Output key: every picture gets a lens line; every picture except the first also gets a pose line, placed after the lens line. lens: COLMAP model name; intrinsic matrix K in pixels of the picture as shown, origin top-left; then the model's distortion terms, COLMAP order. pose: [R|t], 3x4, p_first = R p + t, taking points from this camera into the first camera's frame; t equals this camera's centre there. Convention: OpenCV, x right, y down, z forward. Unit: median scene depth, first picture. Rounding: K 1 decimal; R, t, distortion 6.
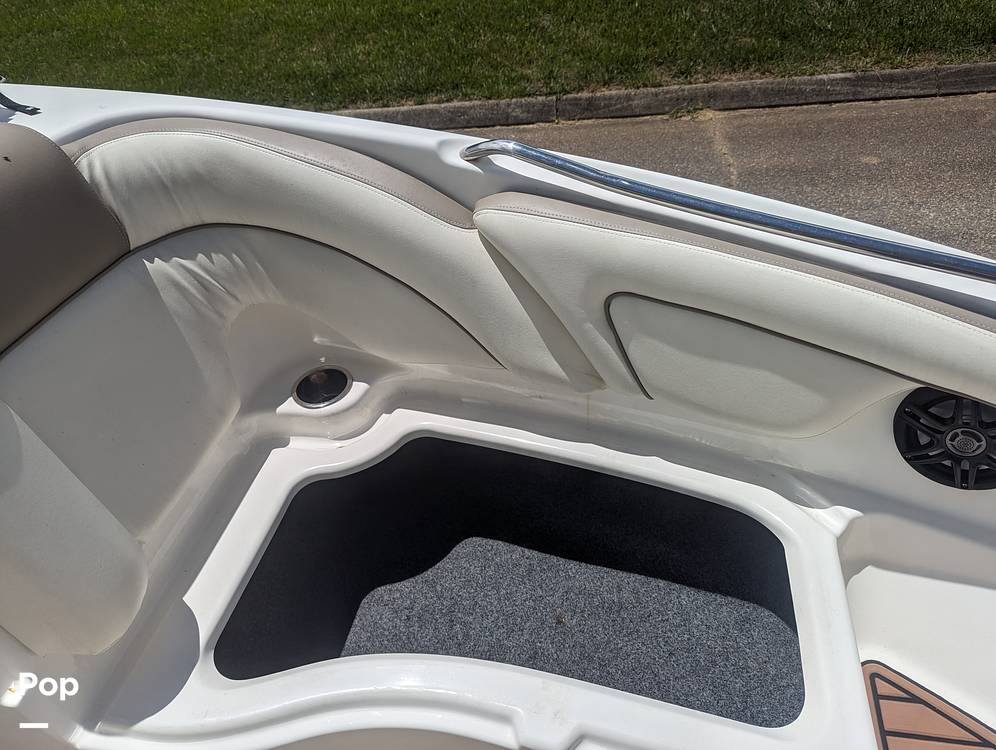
lens RADIAL K [[690.8, 0, 498.0], [0, 690.8, 375.0], [0, 0, 1]] dist [0.050836, -0.052097]
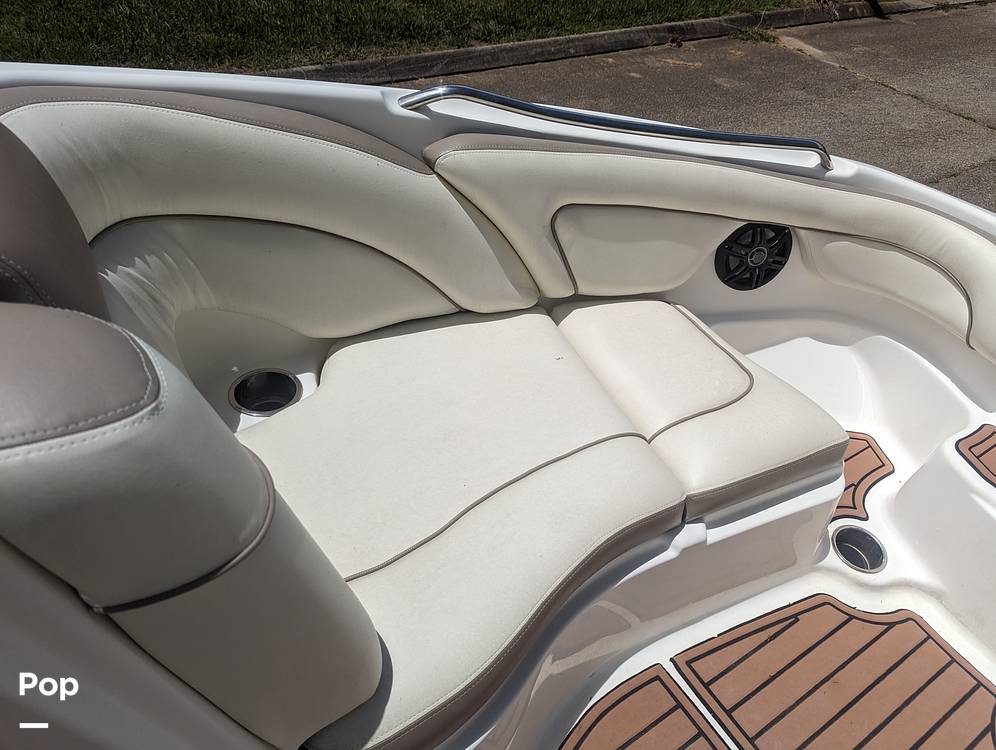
lens RADIAL K [[723.5, 0, 499.2], [0, 723.5, 366.9], [0, 0, 1]] dist [0.010633, -0.009585]
pose [[0.683072, -0.297306, 0.667099, -0.729008], [0.319066, 0.943099, 0.093605, -0.007393], [-0.656970, 0.148910, 0.739065, 0.164255]]
